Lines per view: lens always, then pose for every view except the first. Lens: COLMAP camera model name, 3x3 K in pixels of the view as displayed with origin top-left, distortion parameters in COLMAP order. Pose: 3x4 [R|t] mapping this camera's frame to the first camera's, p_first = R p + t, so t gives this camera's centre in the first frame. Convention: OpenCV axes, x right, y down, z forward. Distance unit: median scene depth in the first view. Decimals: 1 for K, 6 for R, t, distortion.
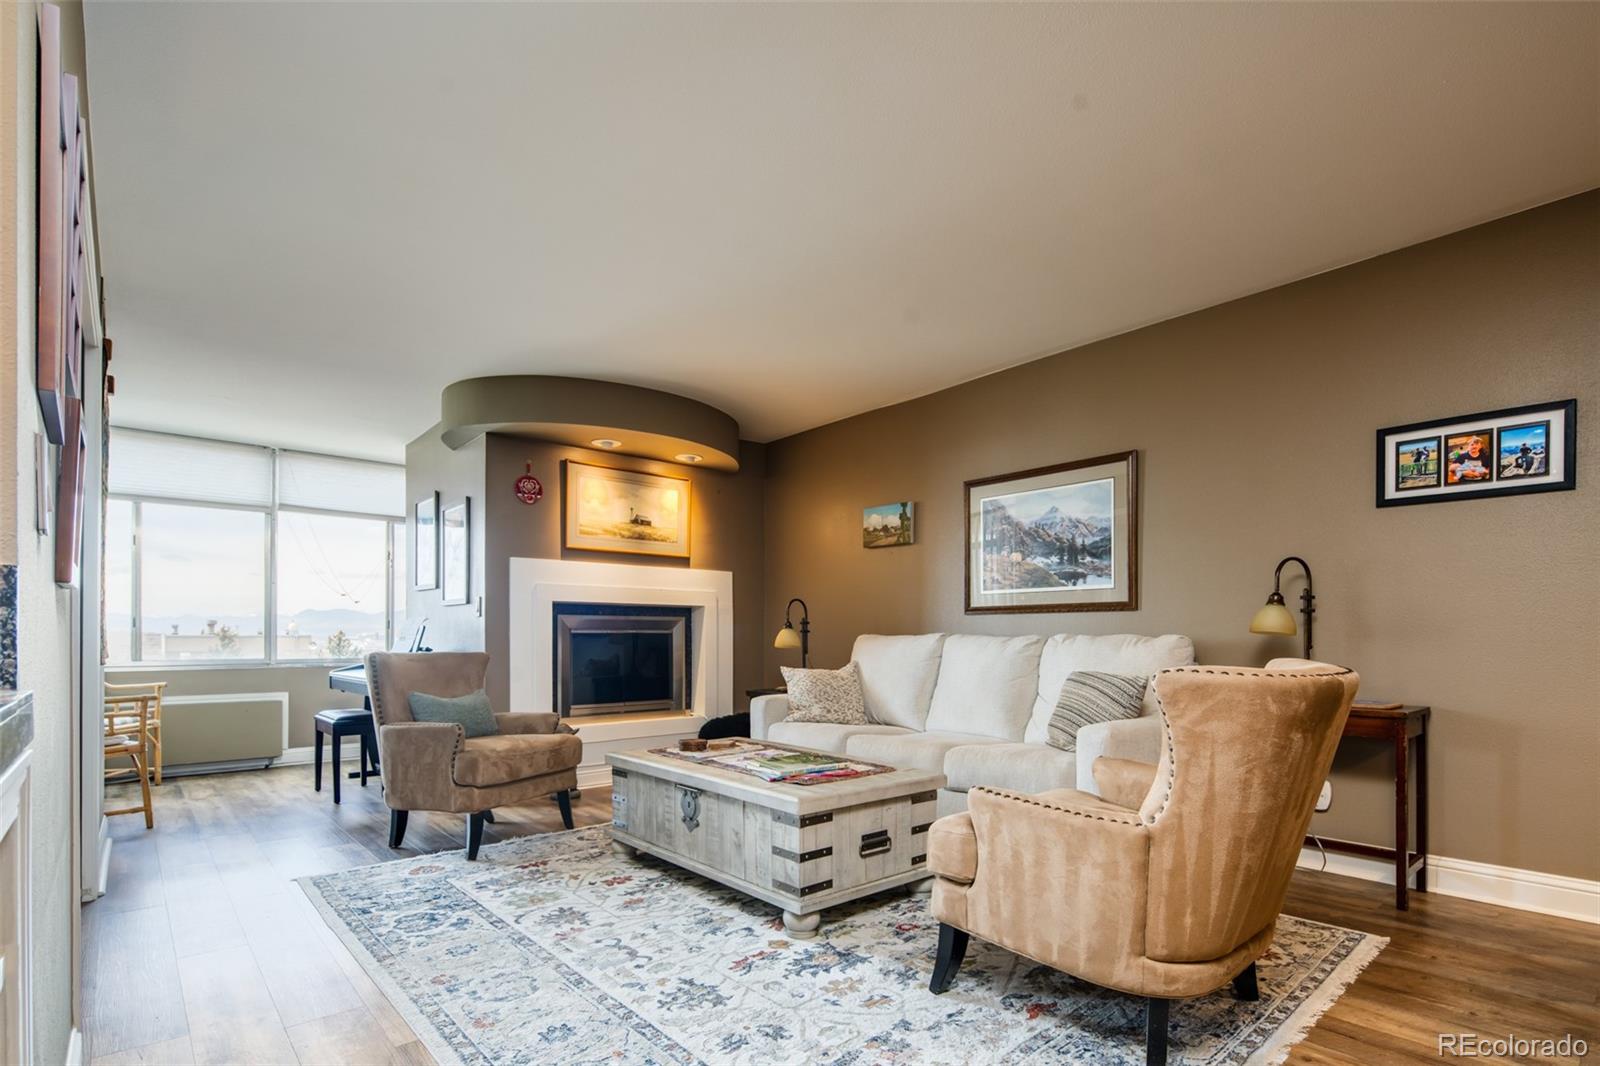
lens RADIAL K [[784.9, 0, 795.8], [0, 784.9, 635.9], [0, 0, 1]] dist [-0.000976, -0.000941]
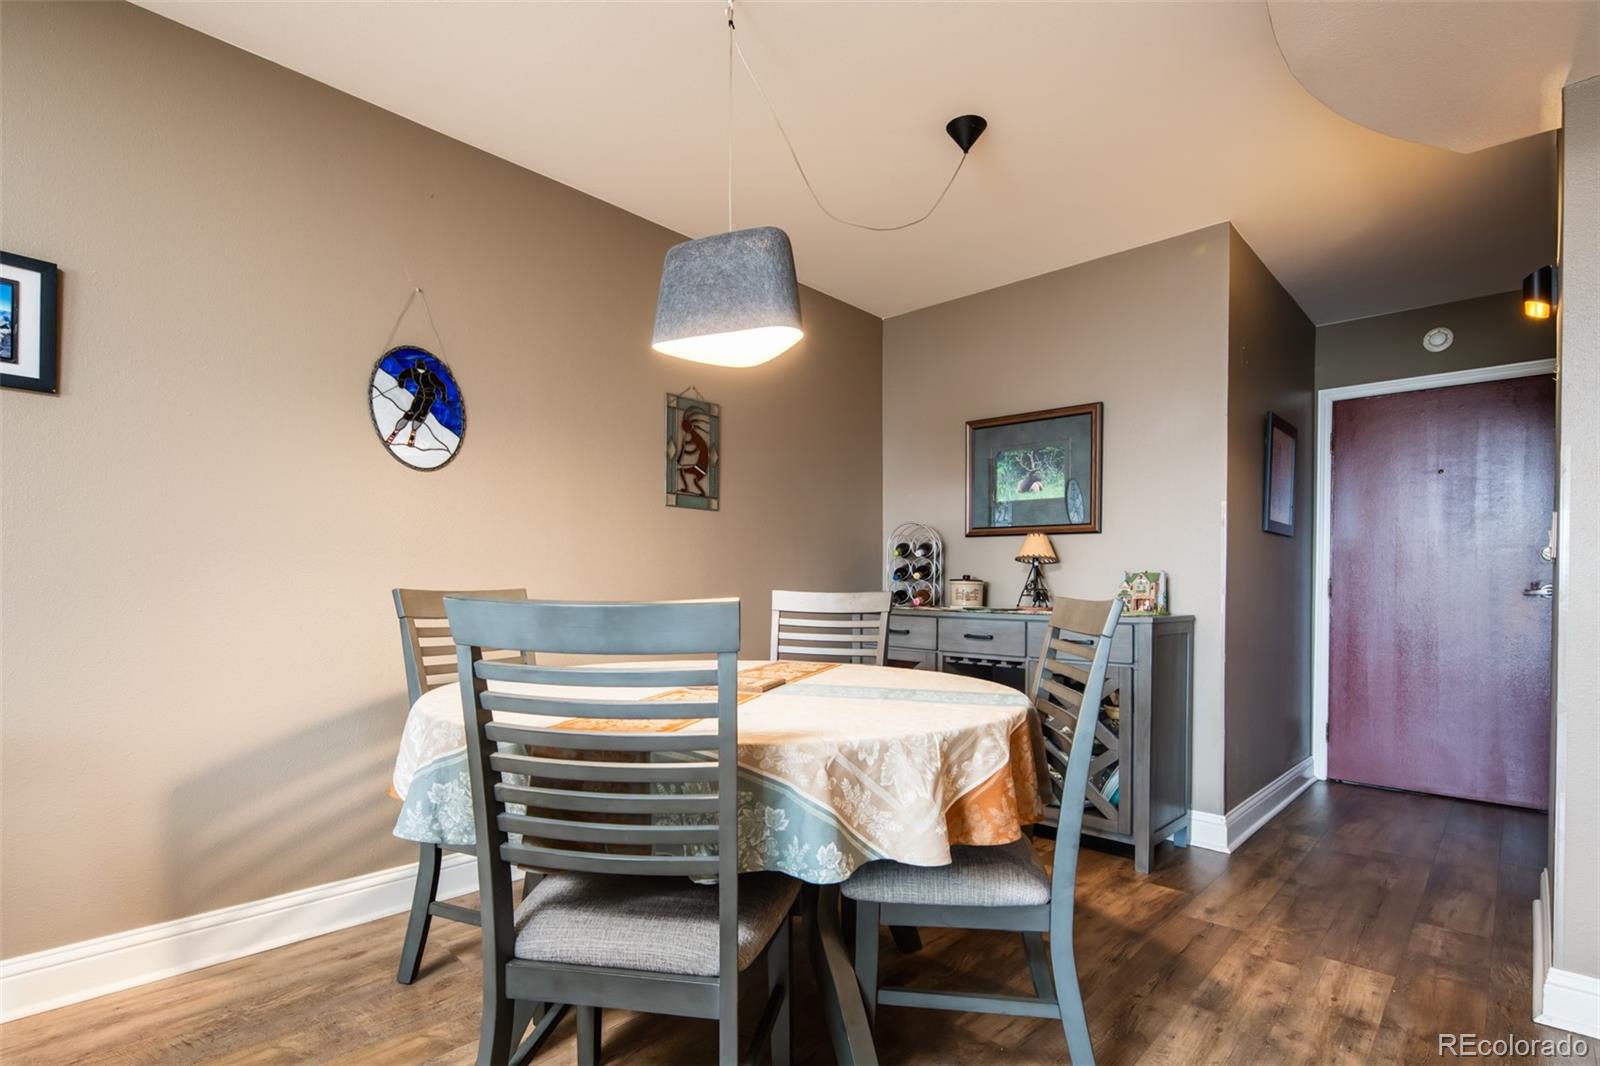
lens RADIAL K [[784.3, 0, 799.6], [0, 784.3, 601.5], [0, 0, 1]] dist [-0.000197, -0.000432]
pose [[-0.106950, -0.009174, 0.994222, 0.148394], [-0.008962, 0.999926, 0.008263, -0.008658], [-0.994224, -0.008027, -0.107024, 0.271485]]
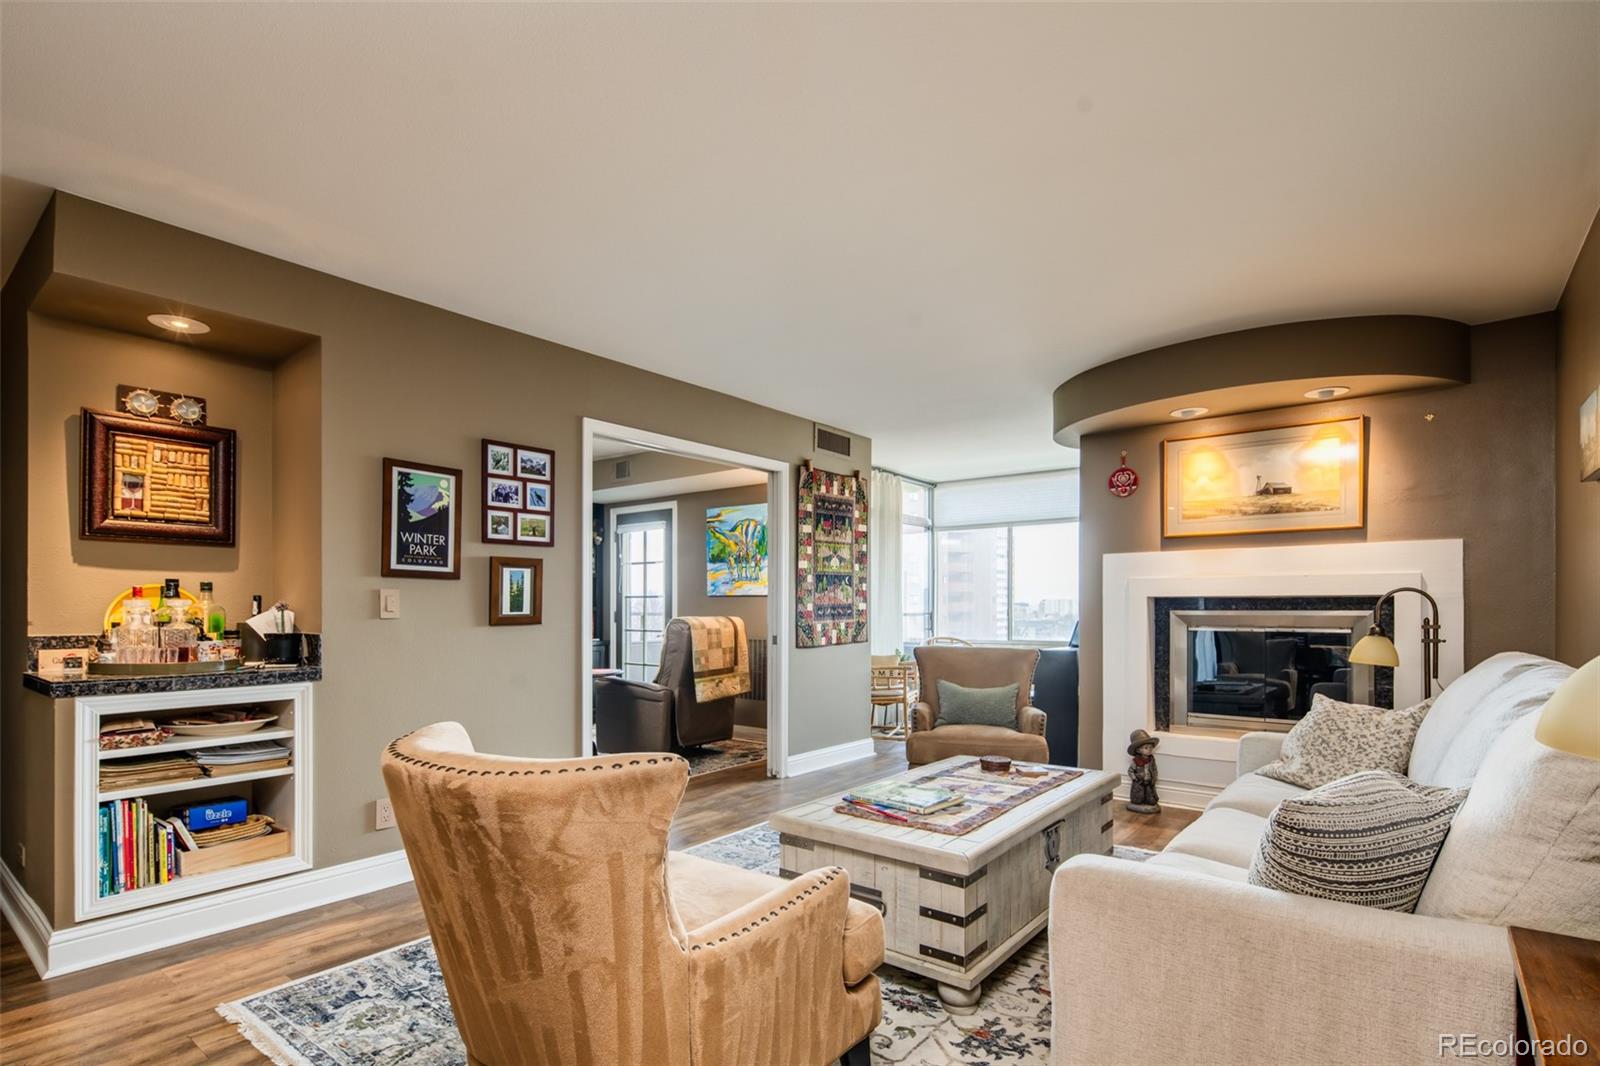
lens RADIAL K [[784.3, 0, 799.6], [0, 784.3, 601.5], [0, 0, 1]] dist [-0.000197, -0.000432]
pose [[0.192174, -0.007127, -0.981335, 0.635740], [0.005983, 0.999964, -0.006091, -0.043309], [0.981343, -0.004701, 0.192210, 0.507444]]
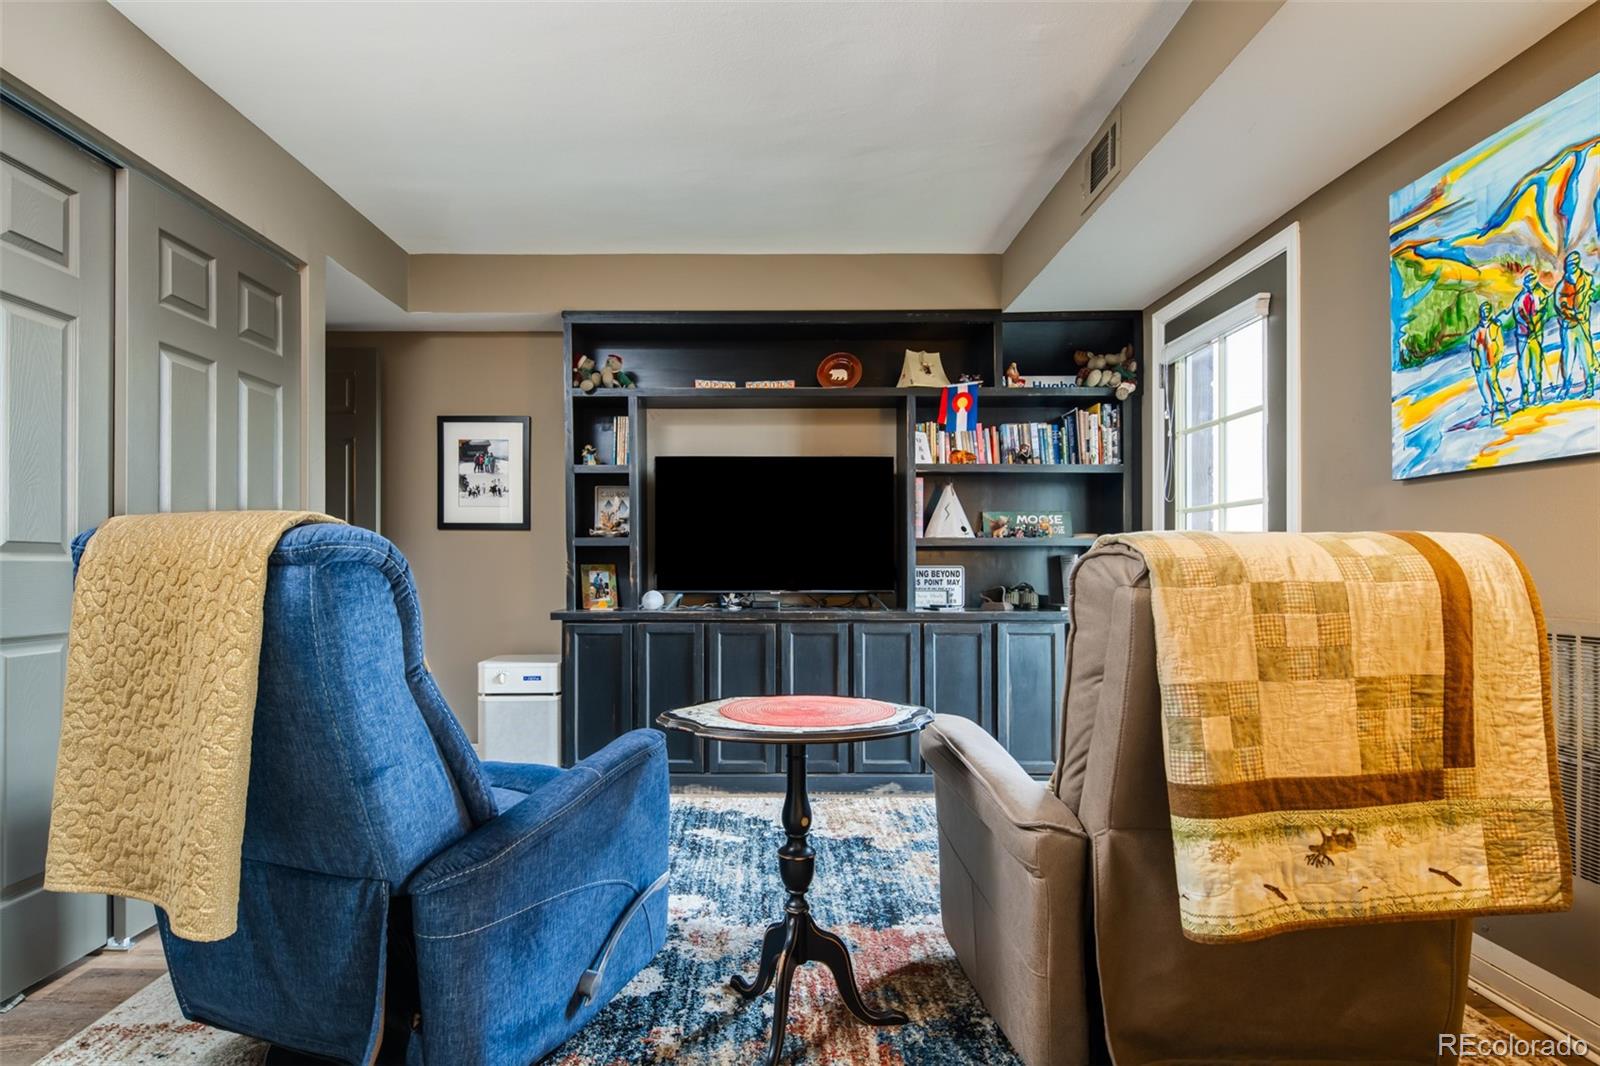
lens RADIAL K [[790.0, 0, 763.0], [0, 790.0, 560.6], [0, 0, 1]] dist [0.000186, -0.000303]
pose [[-0.660668, -0.004608, -0.750664, -0.422548], [0.003705, 0.999949, -0.009399, -0.010529], [0.750669, -0.008991, -0.660617, 0.672568]]
